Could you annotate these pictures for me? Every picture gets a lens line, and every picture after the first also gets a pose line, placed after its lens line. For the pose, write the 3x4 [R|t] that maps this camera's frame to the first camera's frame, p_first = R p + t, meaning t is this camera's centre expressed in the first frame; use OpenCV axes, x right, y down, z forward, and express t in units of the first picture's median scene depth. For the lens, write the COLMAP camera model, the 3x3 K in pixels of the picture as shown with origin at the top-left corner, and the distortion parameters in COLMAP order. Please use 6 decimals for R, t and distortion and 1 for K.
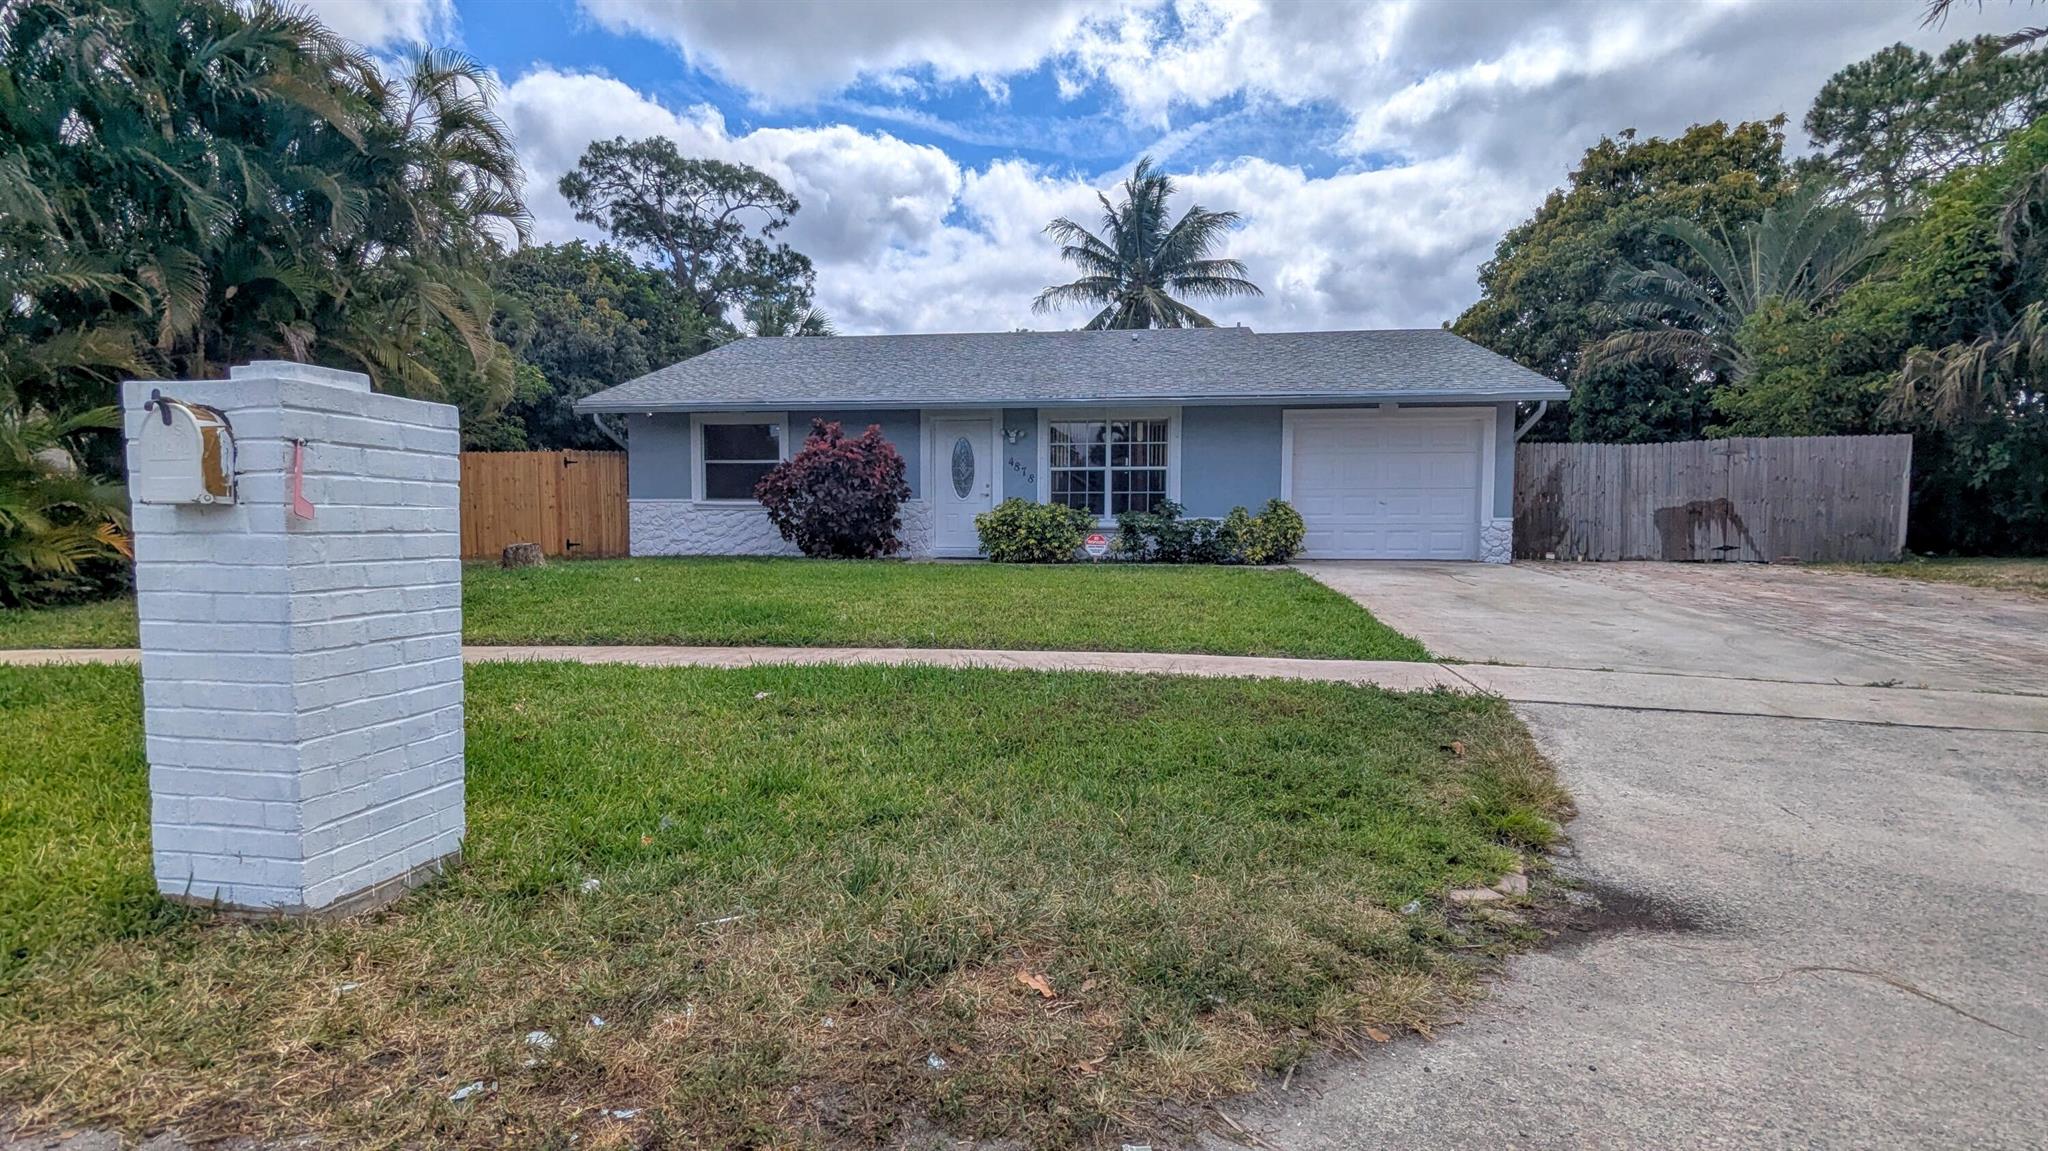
lens RADIAL K [[970.1, 0, 1016.4], [0, 970.1, 576.6], [0, 0, 1]] dist [-0.002126, -0.000297]
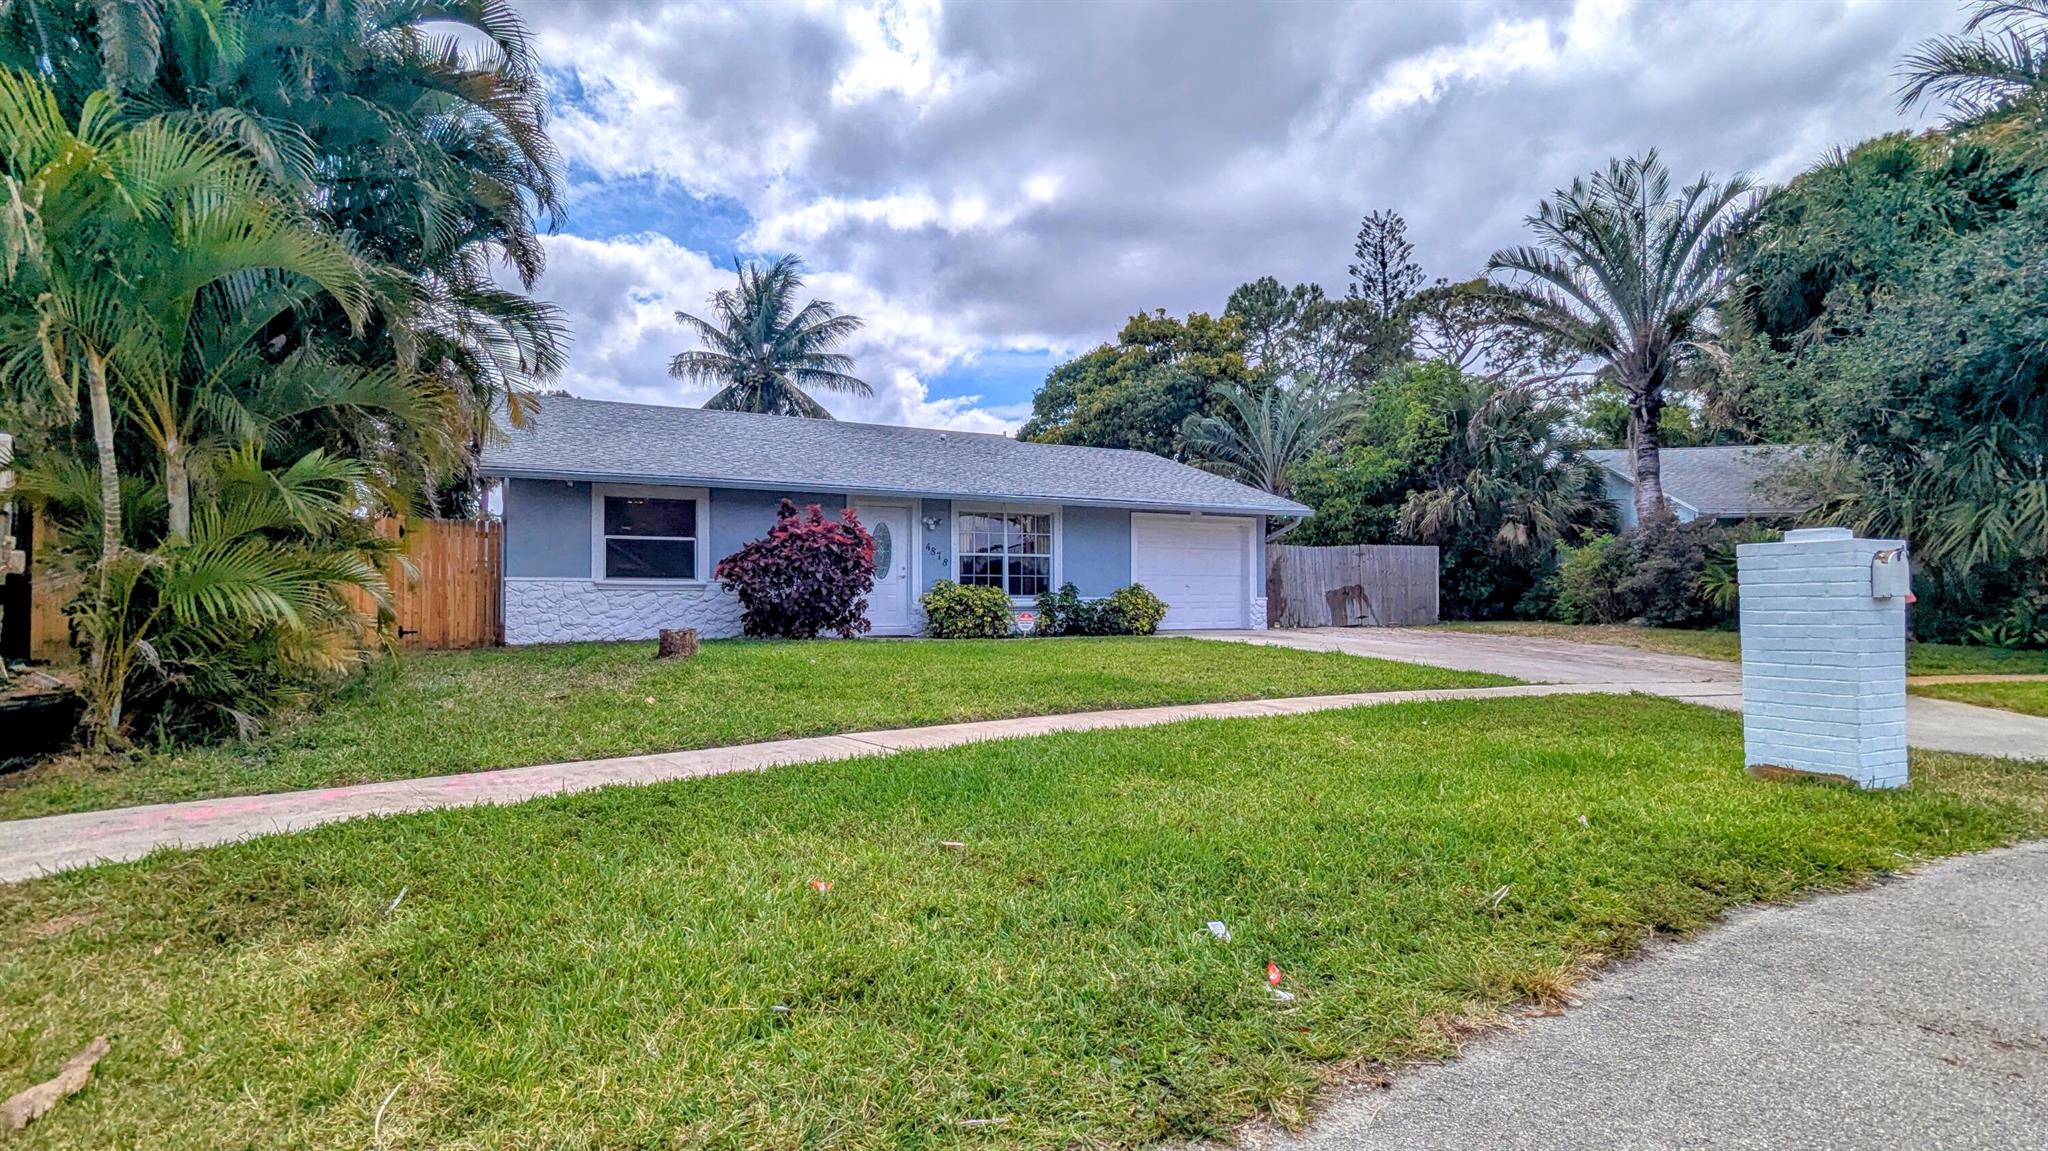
lens RADIAL K [[936.3, 0, 998.5], [0, 936.3, 608.5], [0, 0, 1]] dist [-0.002562, -0.000199]
pose [[0.838750, -0.009099, 0.544441, -0.486007], [0.031974, 0.998958, -0.032563, -0.011792], [-0.543578, 0.044720, 0.838167, 0.075341]]
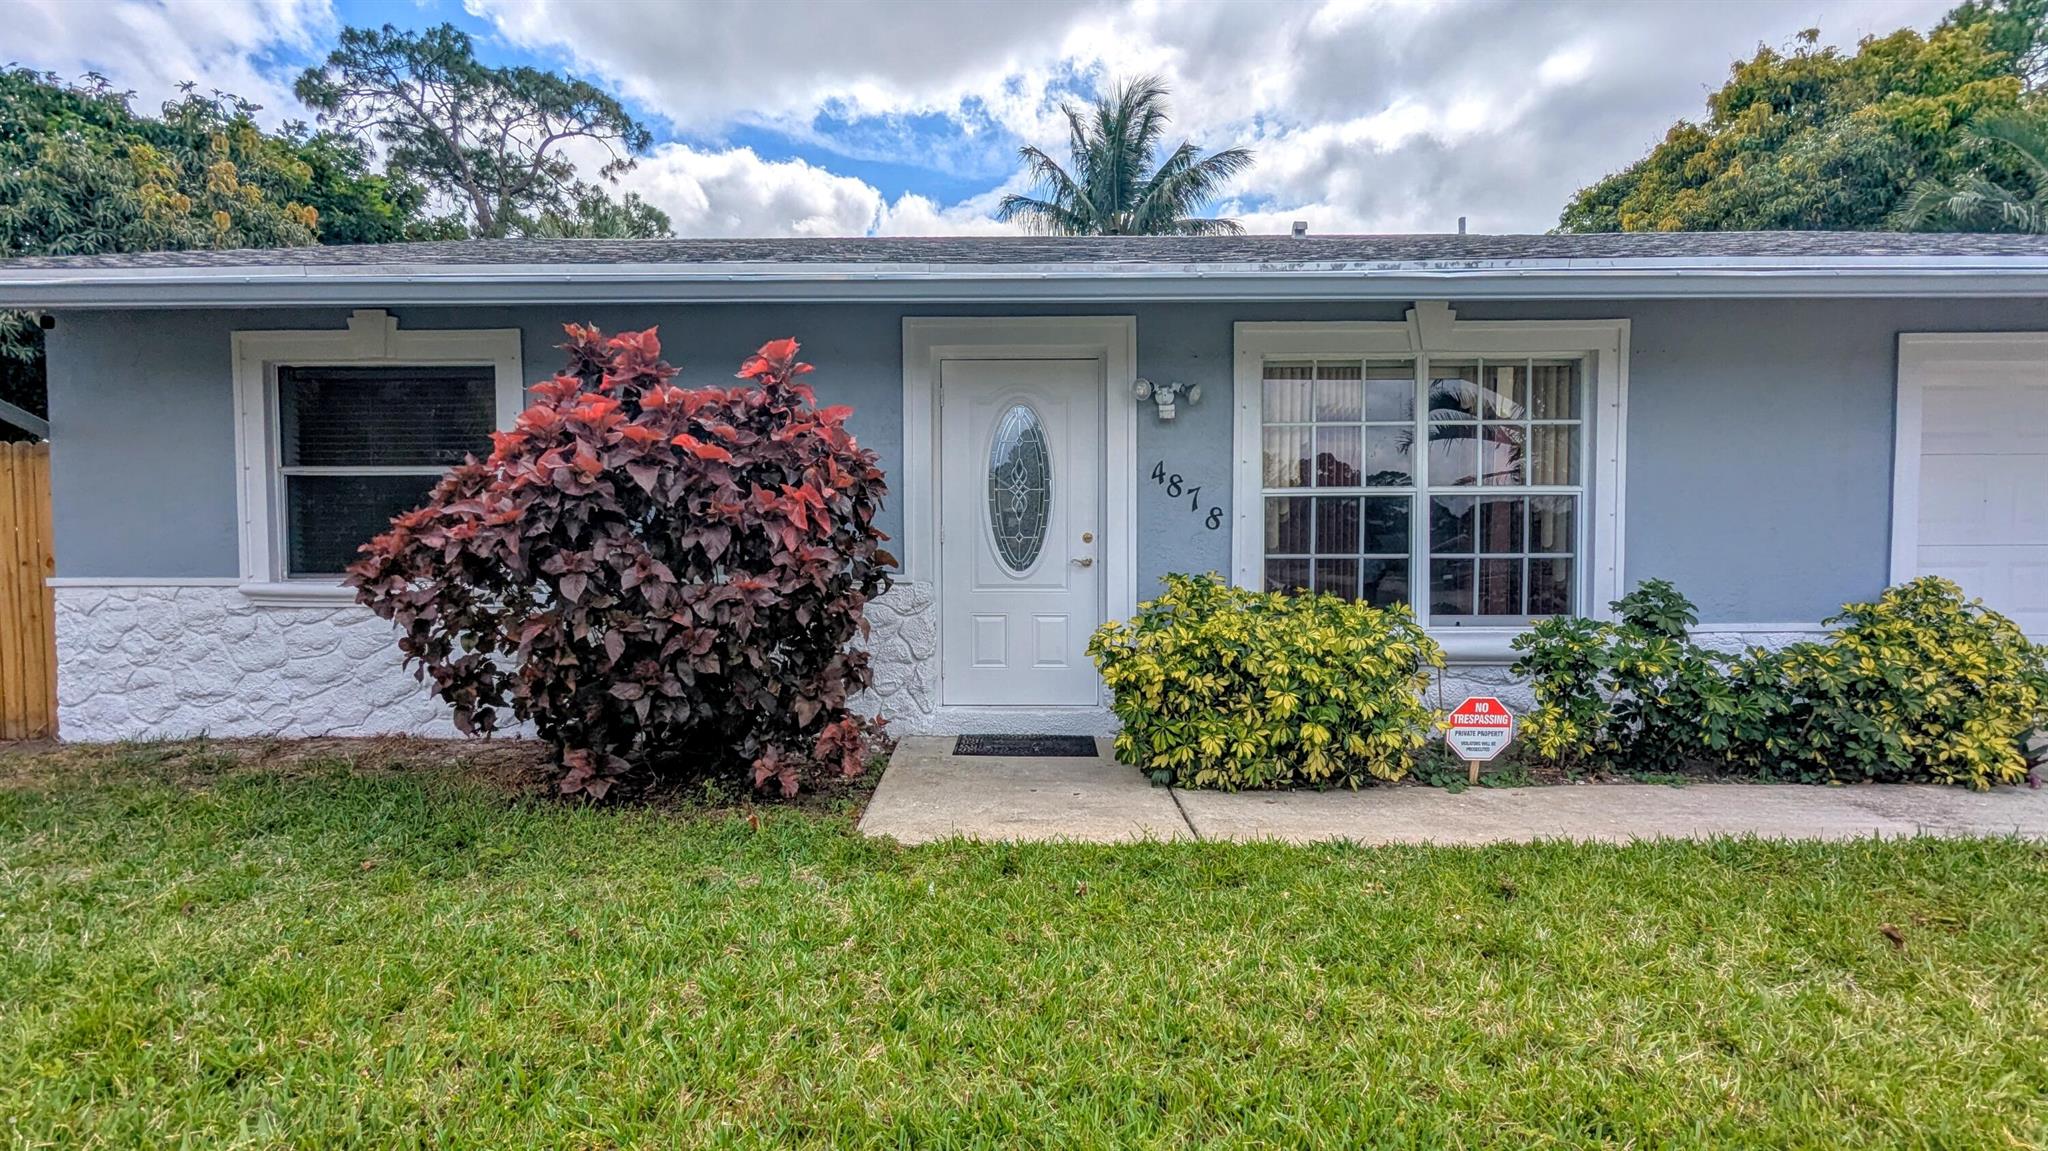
lens RADIAL K [[970.1, 0, 1016.4], [0, 970.1, 576.6], [0, 0, 1]] dist [-0.002126, -0.000297]
pose [[0.992977, -0.009814, 0.117896, -0.096275], [0.012524, 0.999674, -0.022272, -0.068573], [-0.117639, 0.023592, 0.992776, 0.614623]]
